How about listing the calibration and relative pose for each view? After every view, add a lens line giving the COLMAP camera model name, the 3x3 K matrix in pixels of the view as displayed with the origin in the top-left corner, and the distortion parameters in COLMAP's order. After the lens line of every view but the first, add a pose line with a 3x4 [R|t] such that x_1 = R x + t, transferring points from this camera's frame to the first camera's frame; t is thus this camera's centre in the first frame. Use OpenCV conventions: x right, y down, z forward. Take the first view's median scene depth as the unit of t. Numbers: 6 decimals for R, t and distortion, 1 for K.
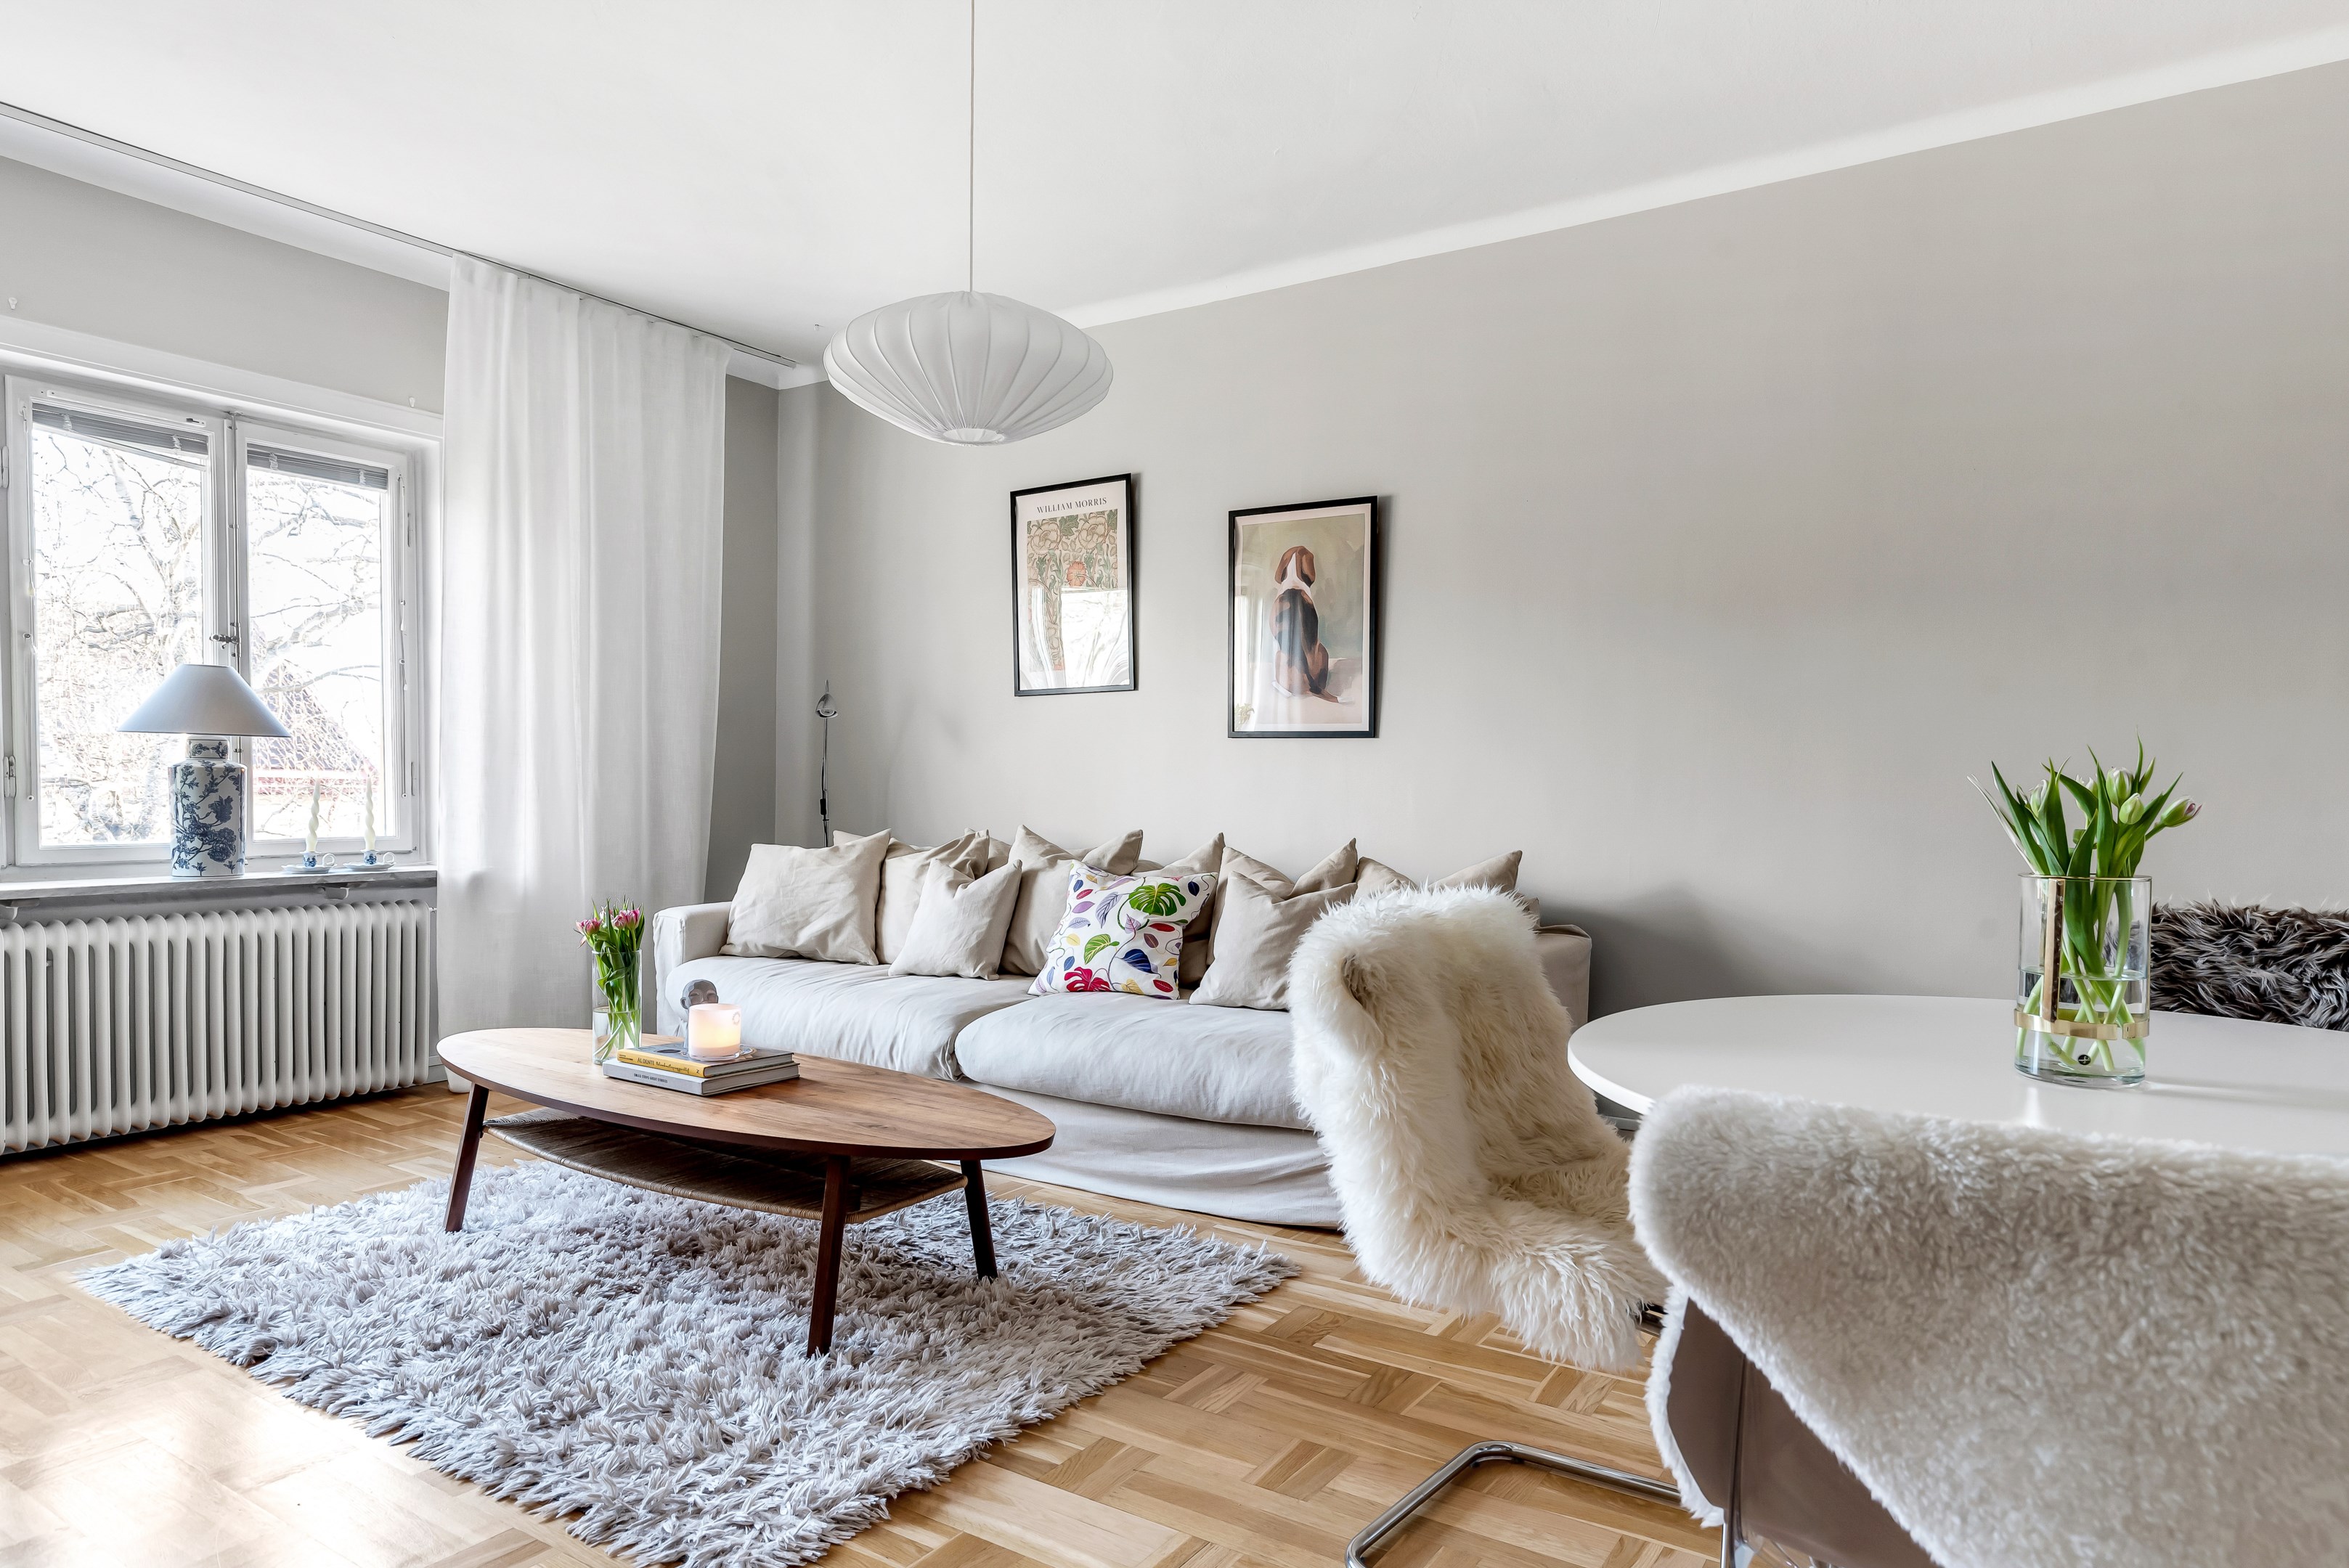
lens RADIAL K [[1412.4, 0, 1181.5], [0, 1412.4, 800.9], [0, 0, 1]] dist [-0.011048, 0.001952]
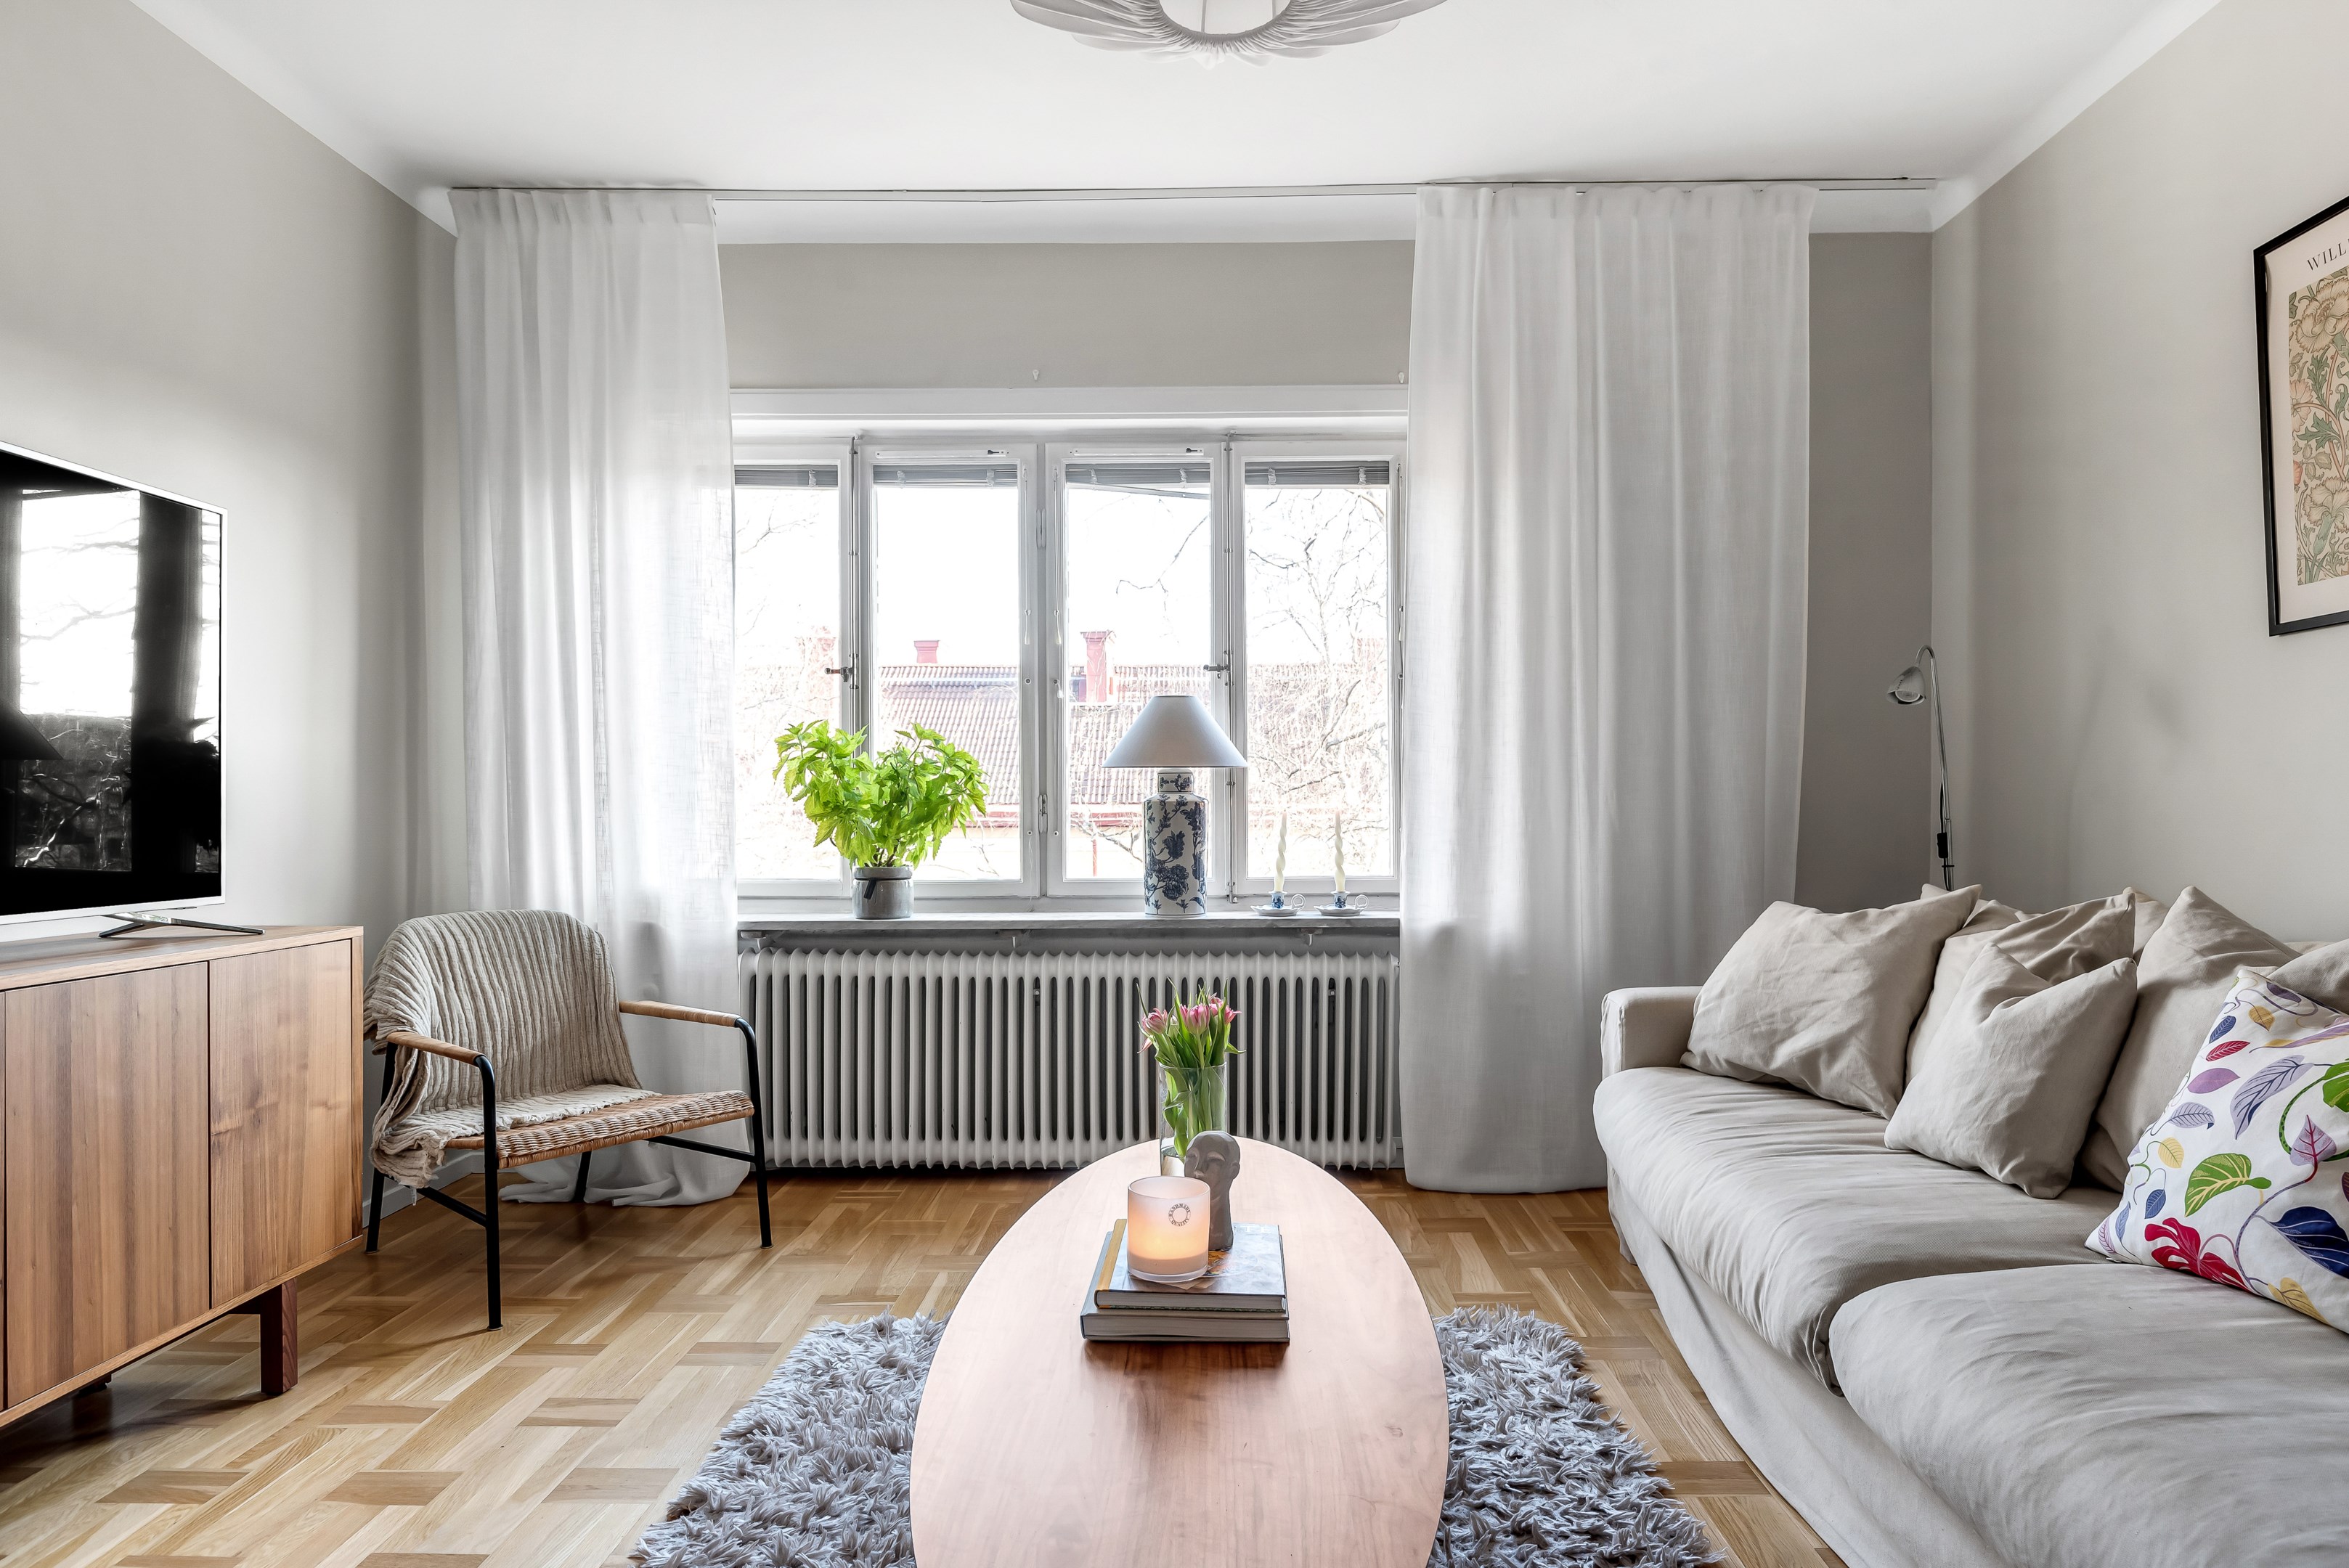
lens RADIAL K [[1412.4, 0, 1181.5], [0, 1412.4, 800.9], [0, 0, 1]] dist [-0.011048, 0.001952]
pose [[0.534465, -0.018642, -0.844985, 0.122914], [0.001393, 0.999775, -0.021176, -0.003474], [0.845190, 0.010141, 0.534370, 0.457503]]
